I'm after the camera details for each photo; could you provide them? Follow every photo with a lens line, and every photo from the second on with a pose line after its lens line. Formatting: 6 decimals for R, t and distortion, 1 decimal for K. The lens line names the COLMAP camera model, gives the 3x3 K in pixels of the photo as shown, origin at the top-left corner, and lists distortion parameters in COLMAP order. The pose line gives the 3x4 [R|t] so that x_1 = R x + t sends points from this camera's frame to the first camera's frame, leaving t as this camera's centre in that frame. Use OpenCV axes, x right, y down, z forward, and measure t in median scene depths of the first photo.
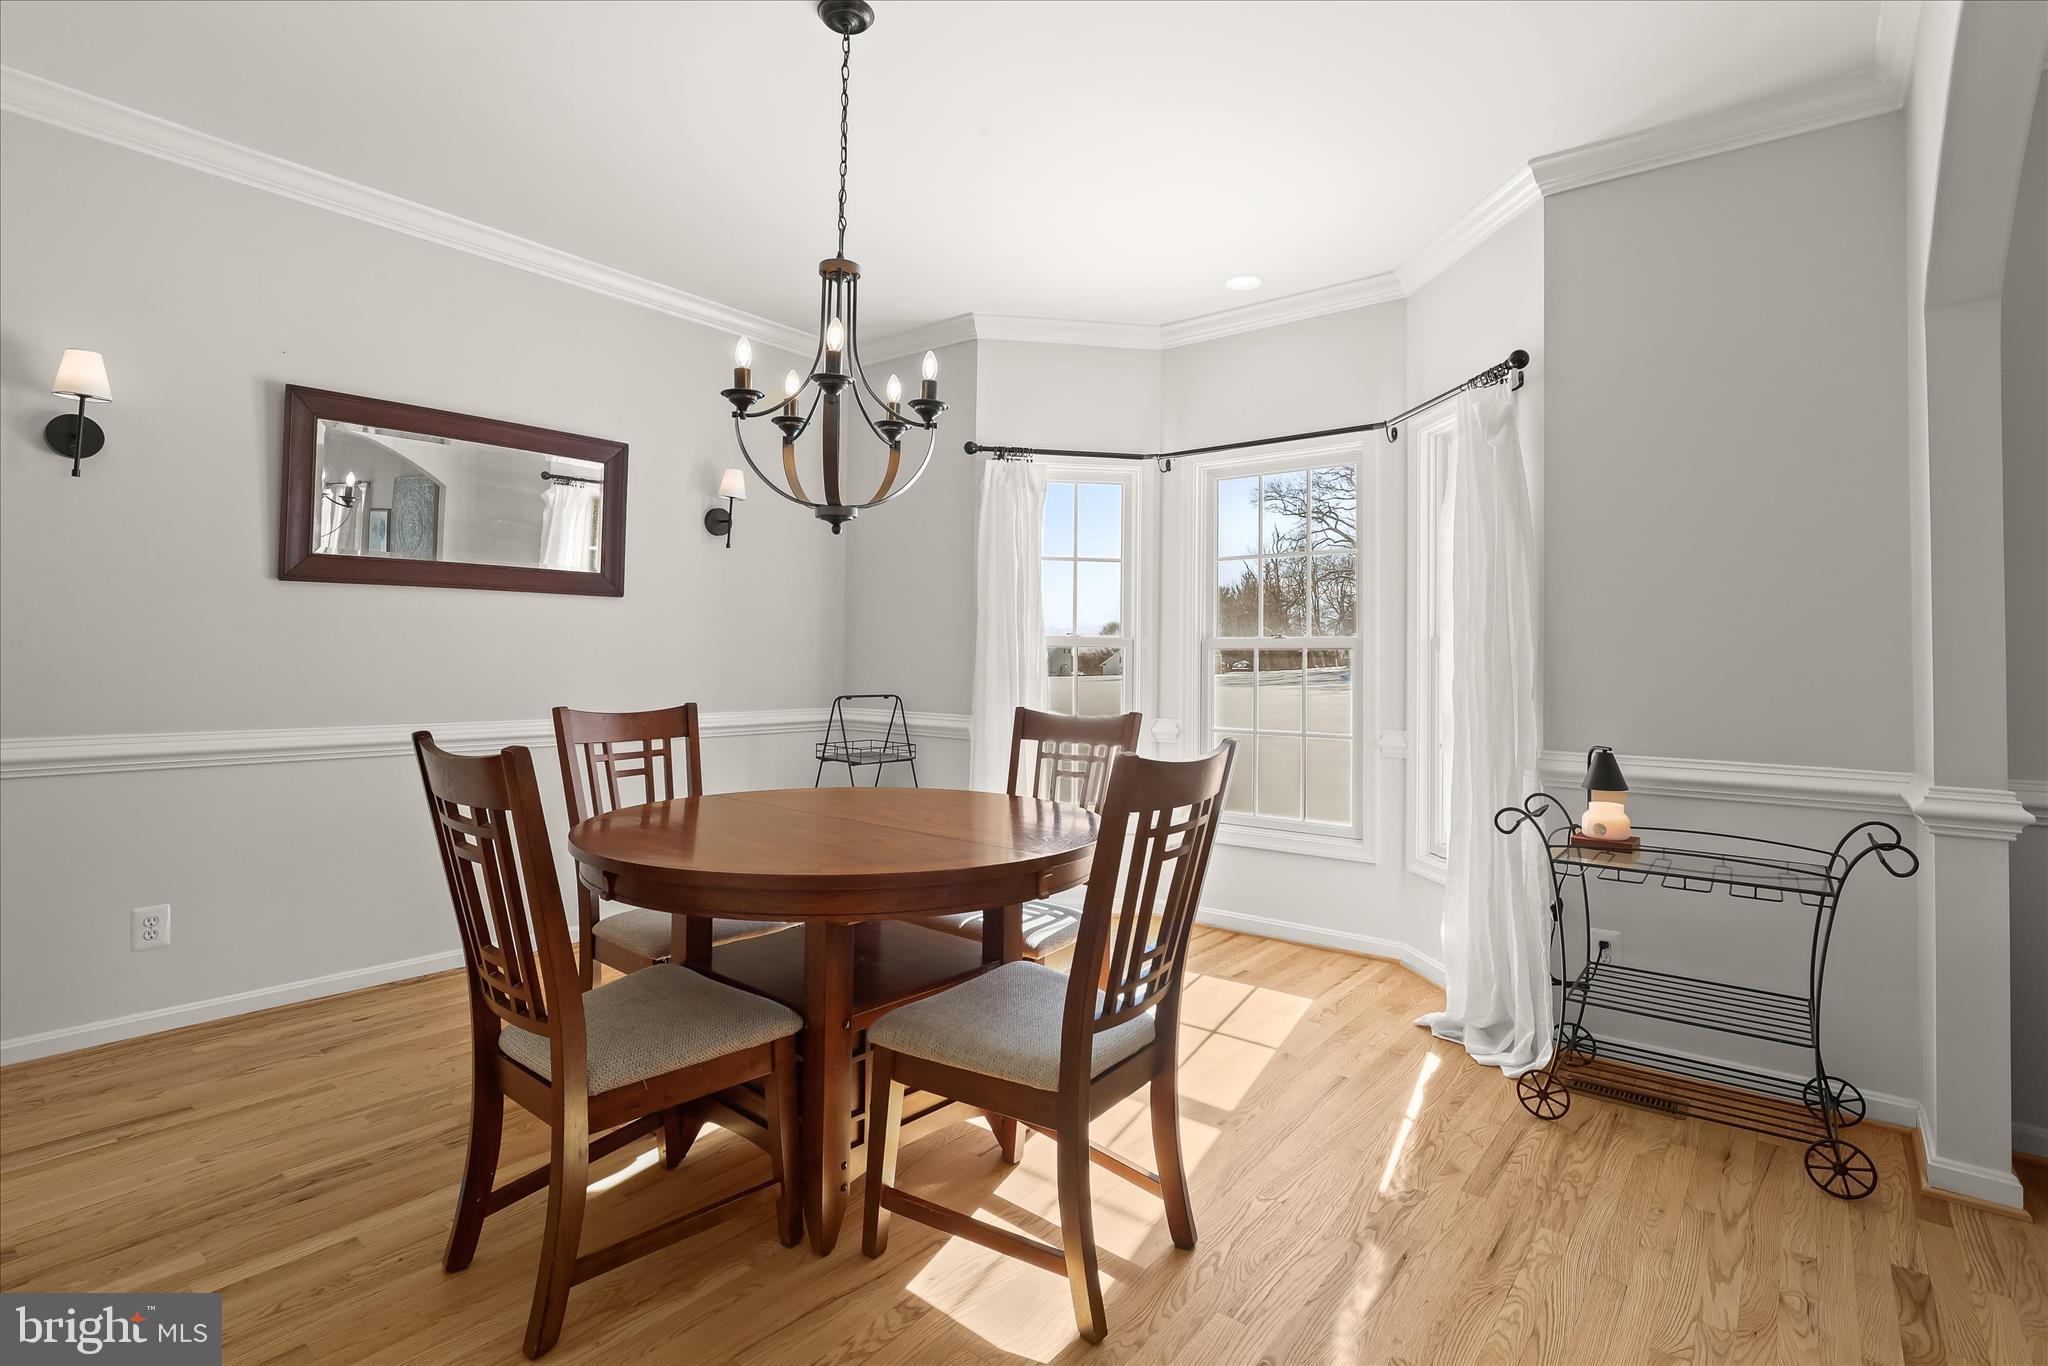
lens RADIAL K [[968.9, 0, 994.7], [0, 968.9, 633.8], [0, 0, 1]] dist [-0.014228, 0.002461]
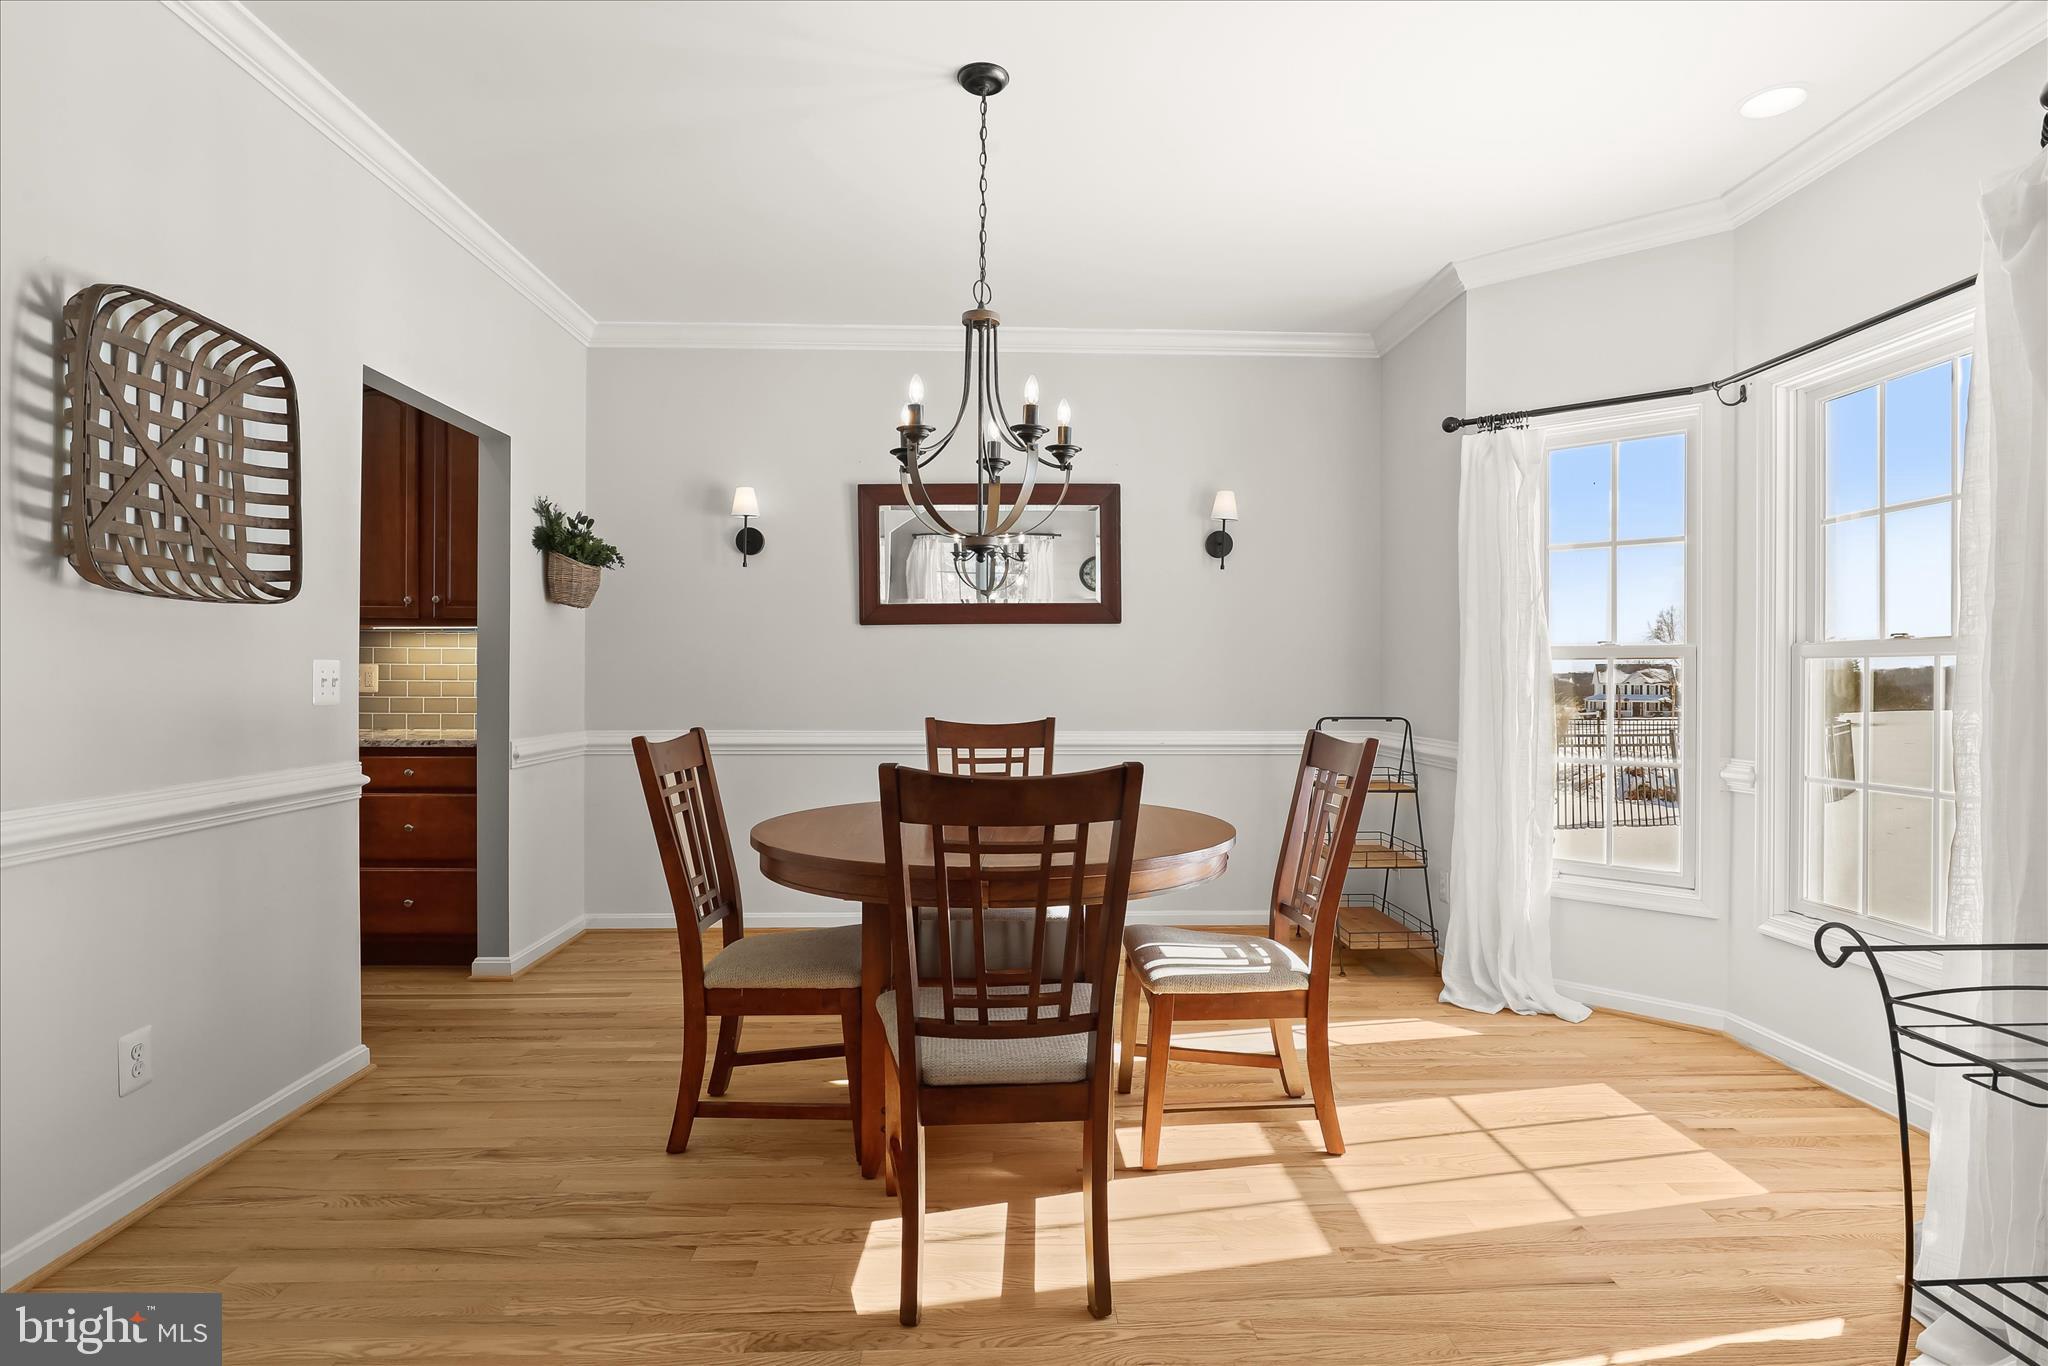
lens RADIAL K [[1003.2, 0, 1036.1], [0, 1003.2, 678.5], [0, 0, 1]] dist [-0.012256, -0.000469]
pose [[0.673060, -0.008853, -0.739535, 0.459959], [0.025634, 0.999607, 0.011363, 0.010934], [0.739144, -0.026605, 0.673022, 0.178504]]
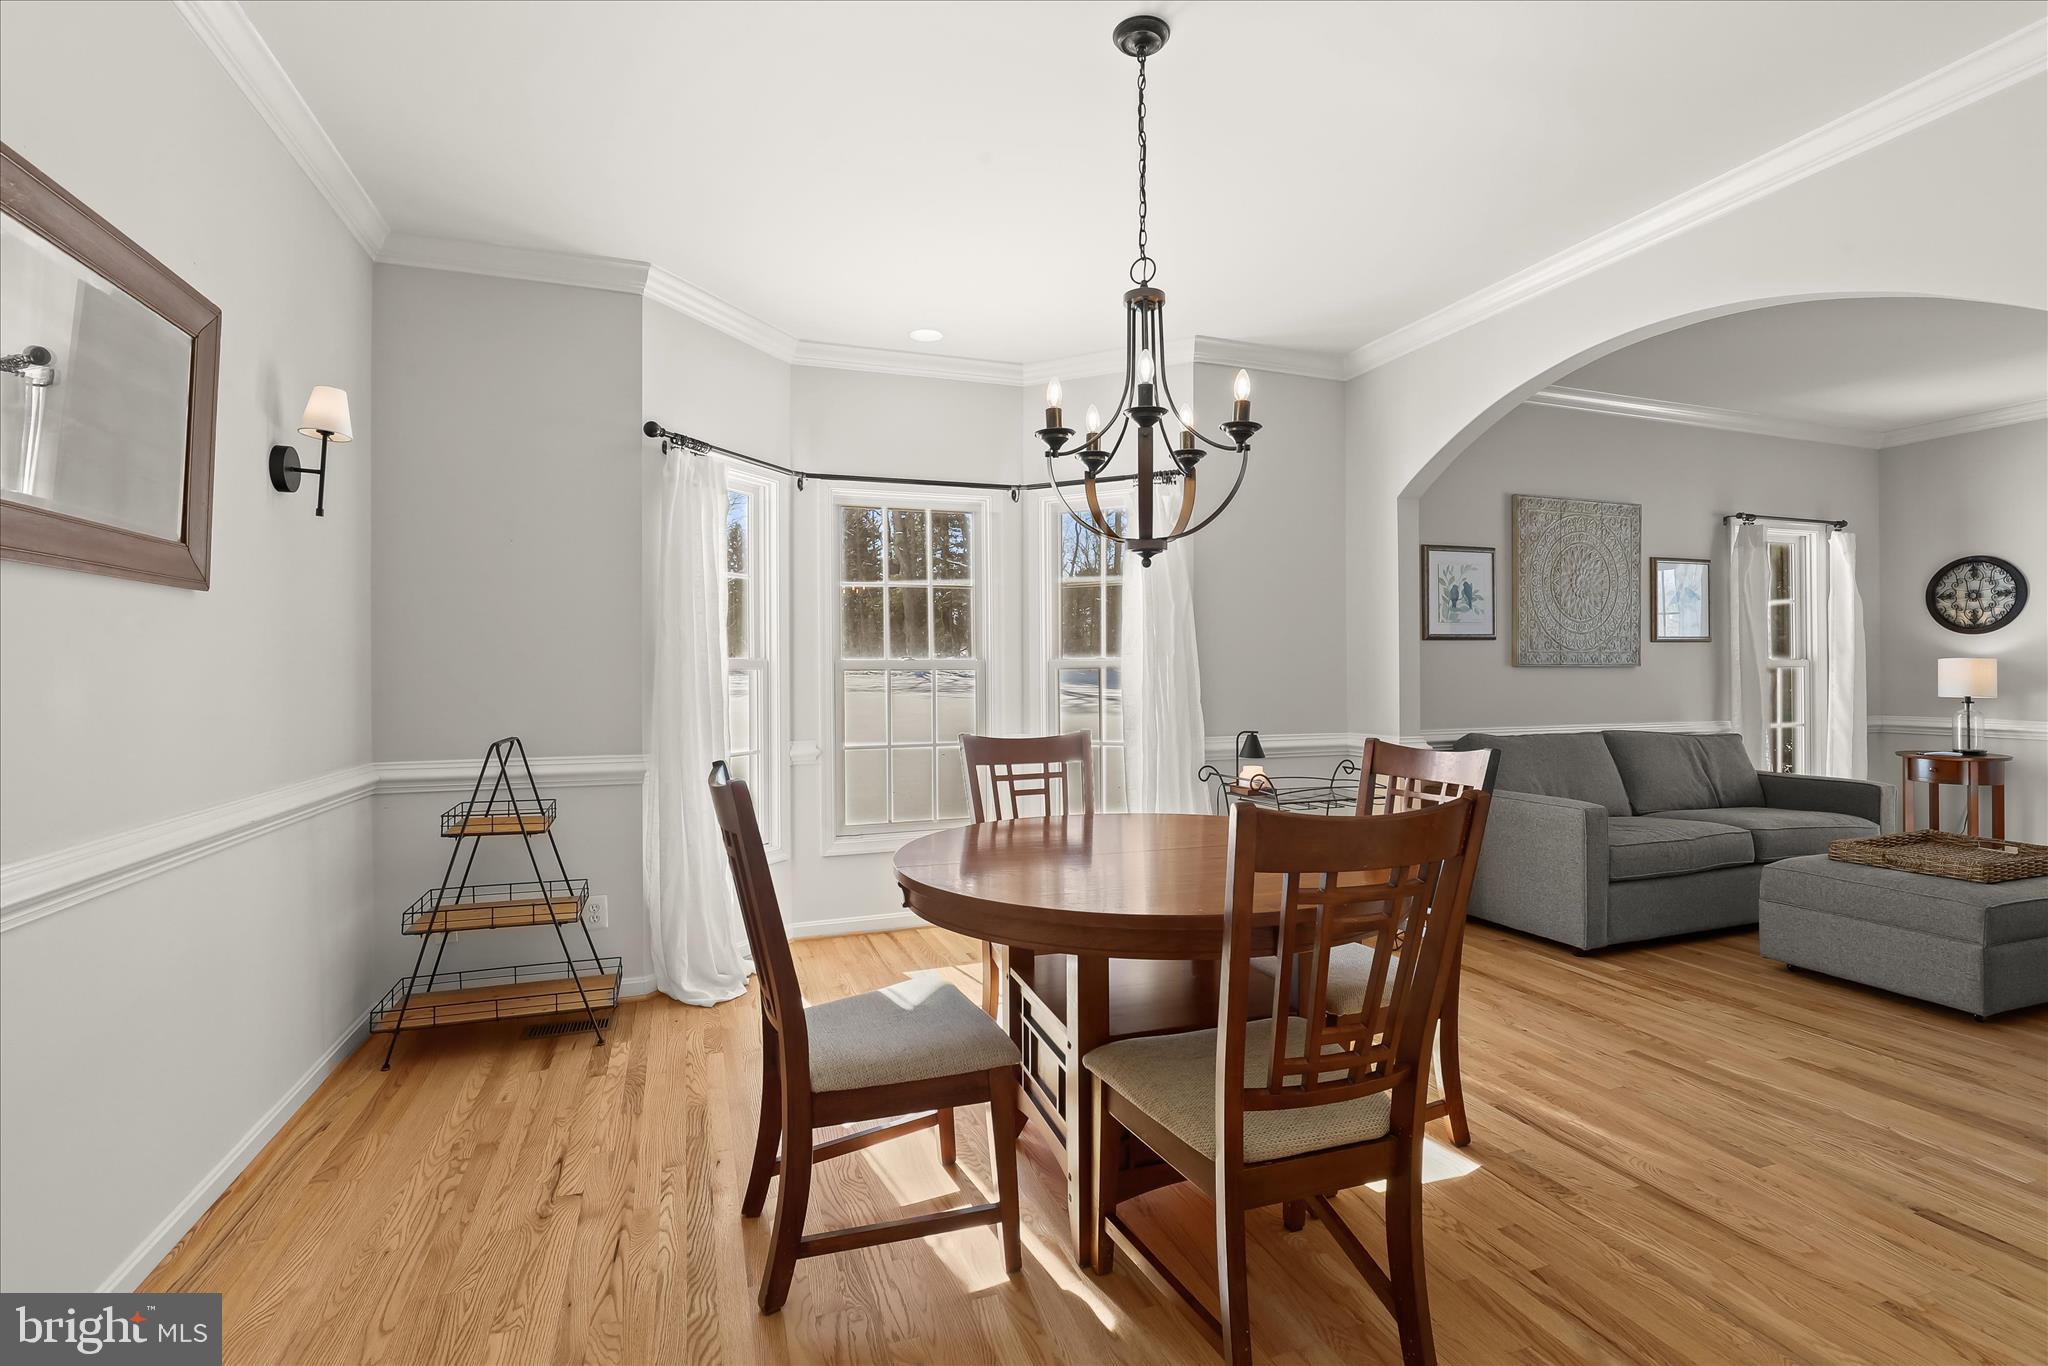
lens RADIAL K [[968.9, 0, 1002.2], [0, 968.9, 669.2], [0, 0, 1]] dist [-0.014228, 0.002461]
pose [[0.523859, -0.013547, 0.851697, -0.704269], [-0.009661, 0.999715, 0.021843, -0.011147], [-0.851750, -0.019671, 0.523578, 0.386251]]
